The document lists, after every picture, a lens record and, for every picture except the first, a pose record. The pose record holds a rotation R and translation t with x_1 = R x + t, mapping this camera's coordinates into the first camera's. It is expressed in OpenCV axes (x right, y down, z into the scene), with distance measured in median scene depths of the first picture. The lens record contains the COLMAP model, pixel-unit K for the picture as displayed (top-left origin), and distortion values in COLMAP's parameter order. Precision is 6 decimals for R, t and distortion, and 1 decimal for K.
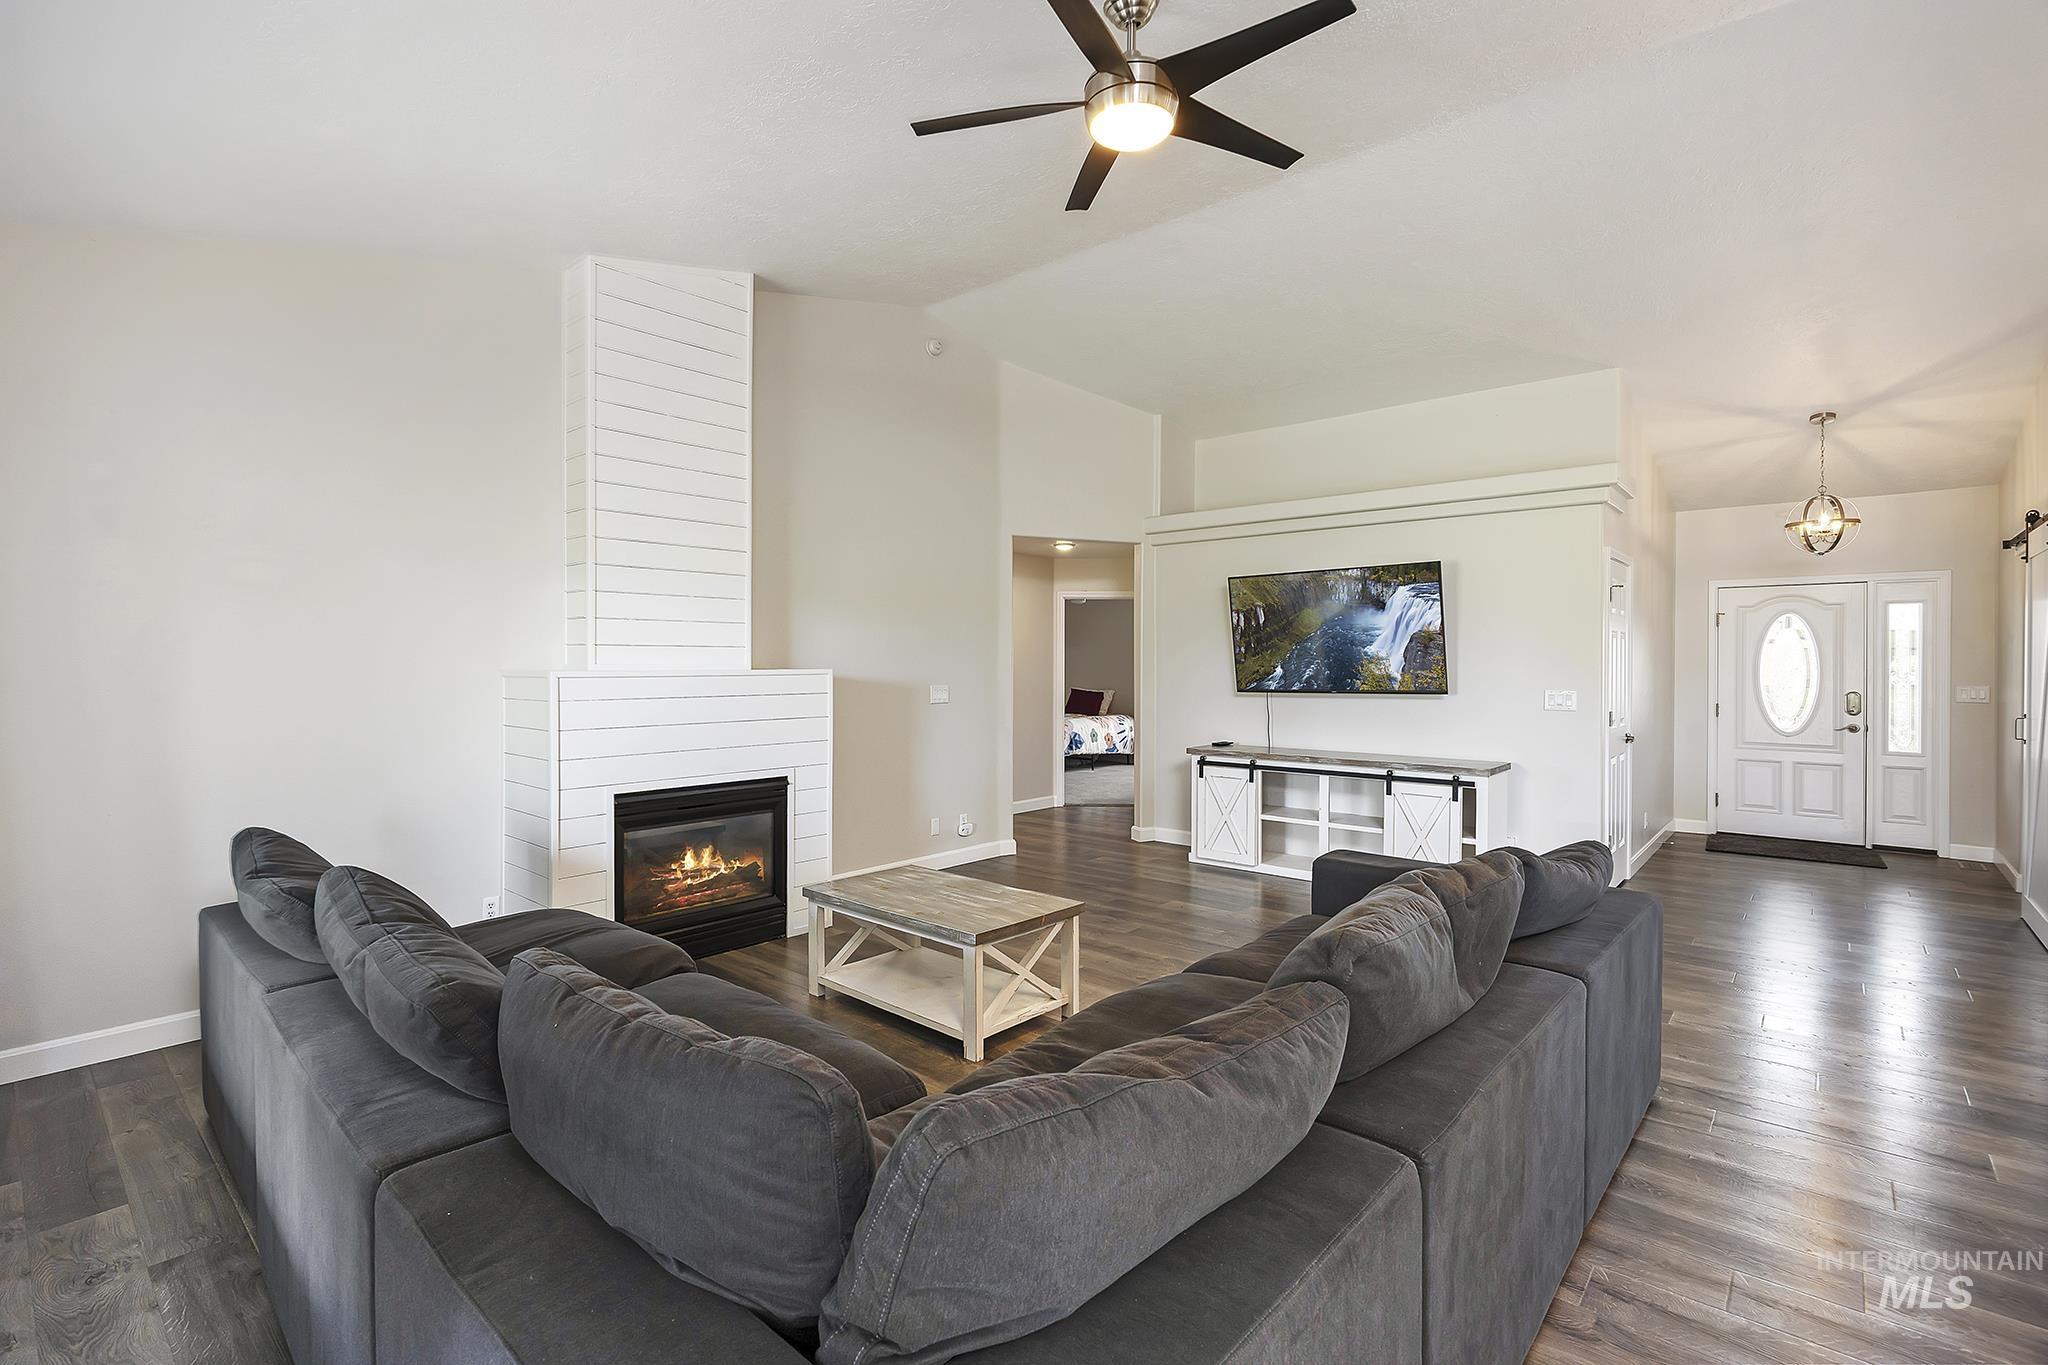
lens RADIAL K [[934.1, 0, 1006.9], [0, 934.1, 668.9], [0, 0, 1]] dist [-0.006991, 0.003442]
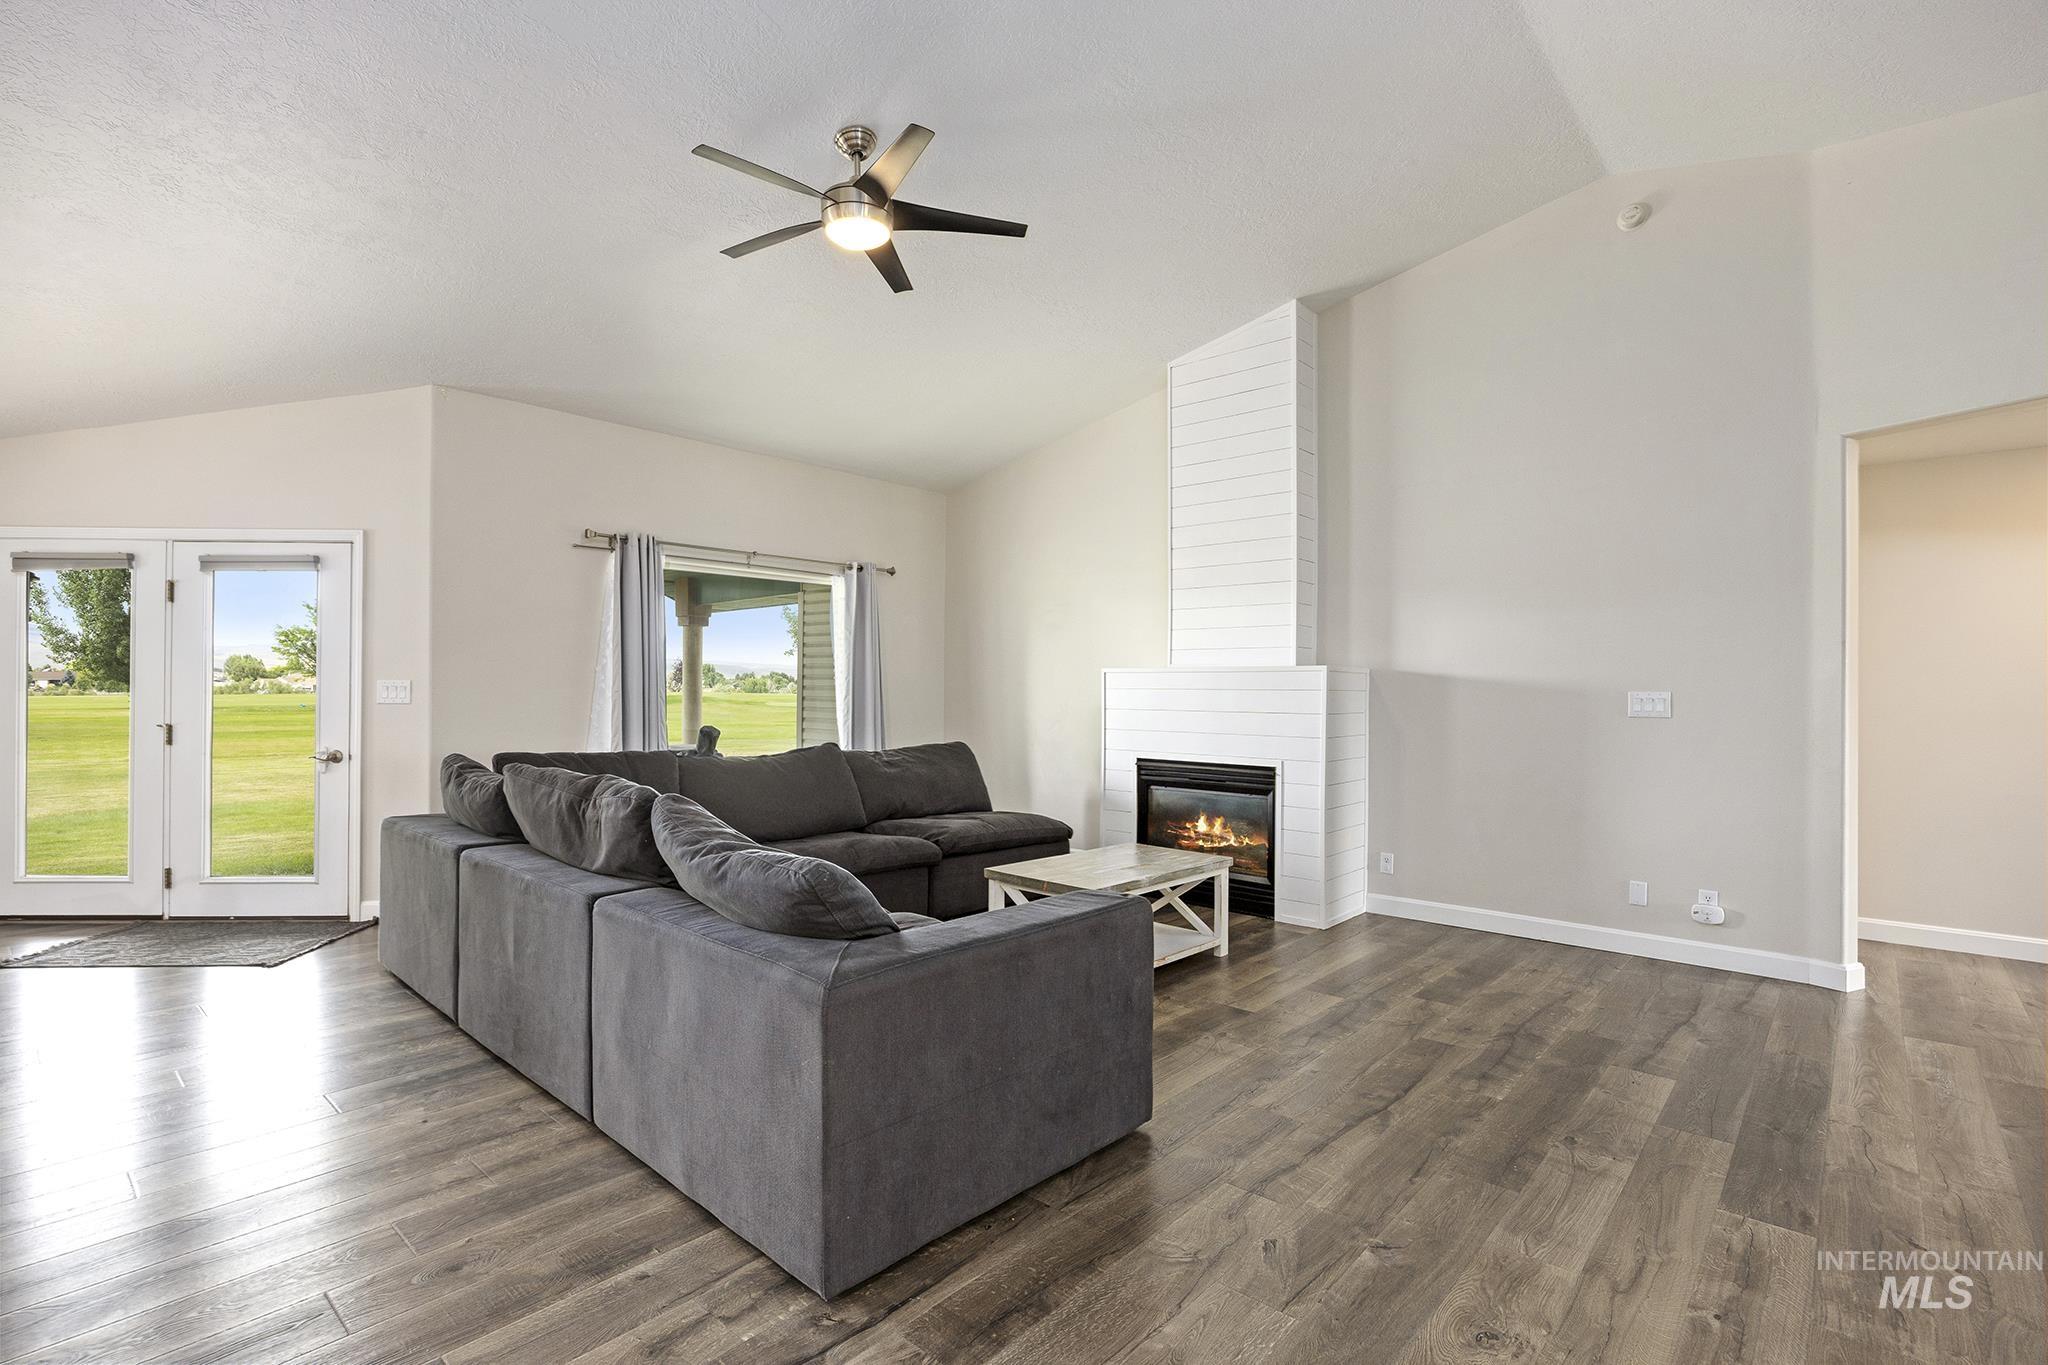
lens RADIAL K [[963.9, 0, 1027.7], [0, 963.9, 676.1], [0, 0, 1]] dist [-0.020097, 0.001817]
pose [[0.002098, -0.012927, -0.999914, 0.678449], [-0.015134, 0.999802, -0.012957, 0.024615], [0.999883, 0.015160, 0.001902, 0.575198]]
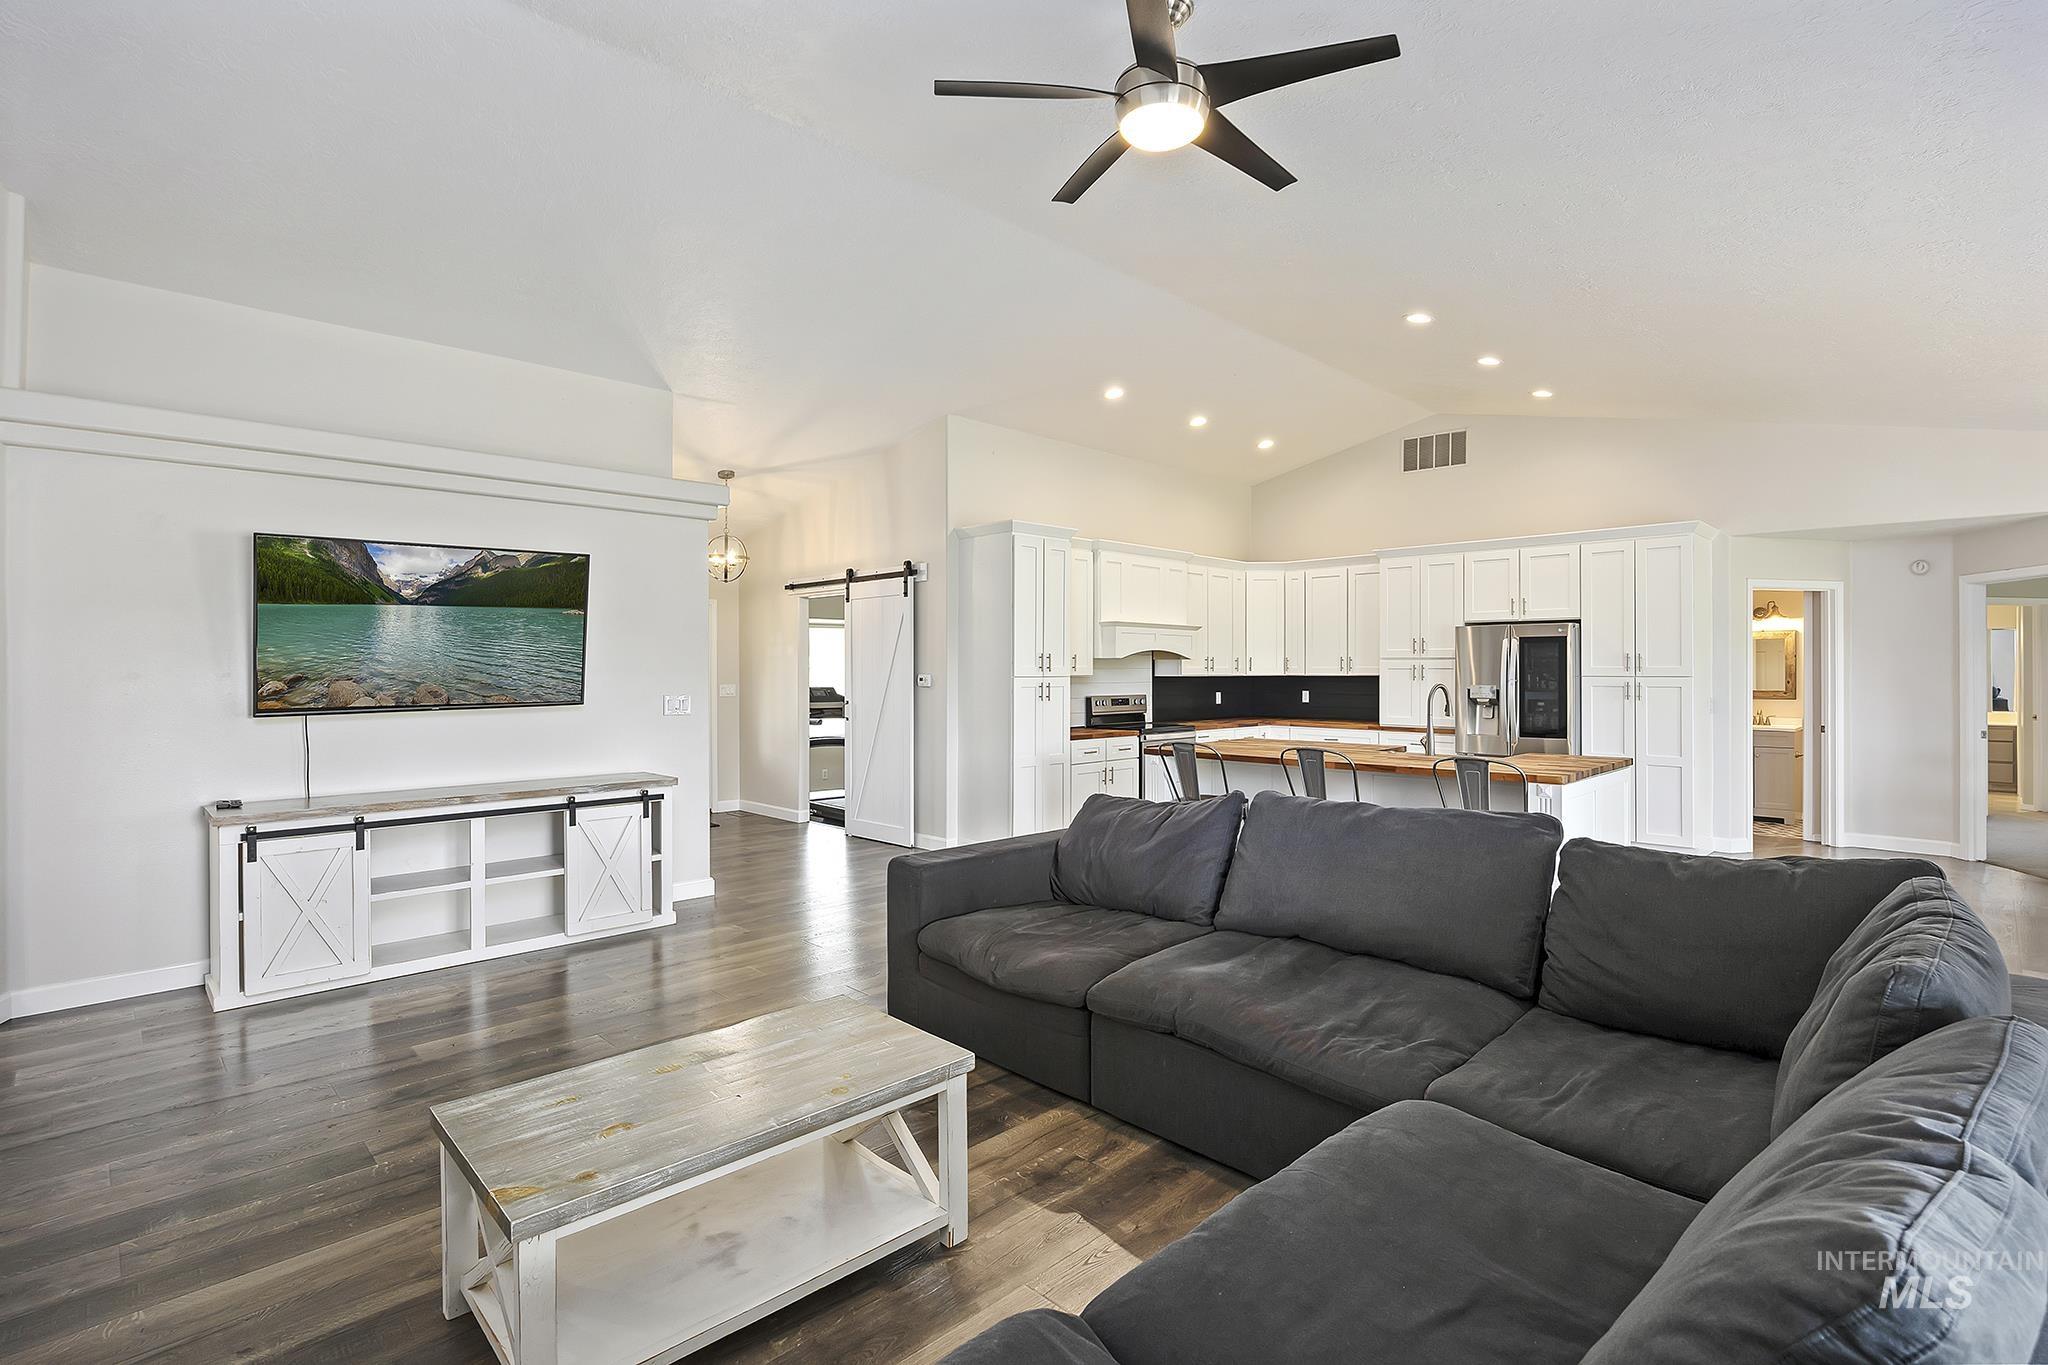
lens RADIAL K [[963.9, 0, 1057.9], [0, 963.9, 661.6], [0, 0, 1]] dist [-0.020097, 0.001817]
pose [[0.049607, 0.005315, 0.998755, -0.405770], [0.008471, 0.999948, -0.005742, -0.003889], [-0.998733, 0.008745, 0.049559, 0.491161]]
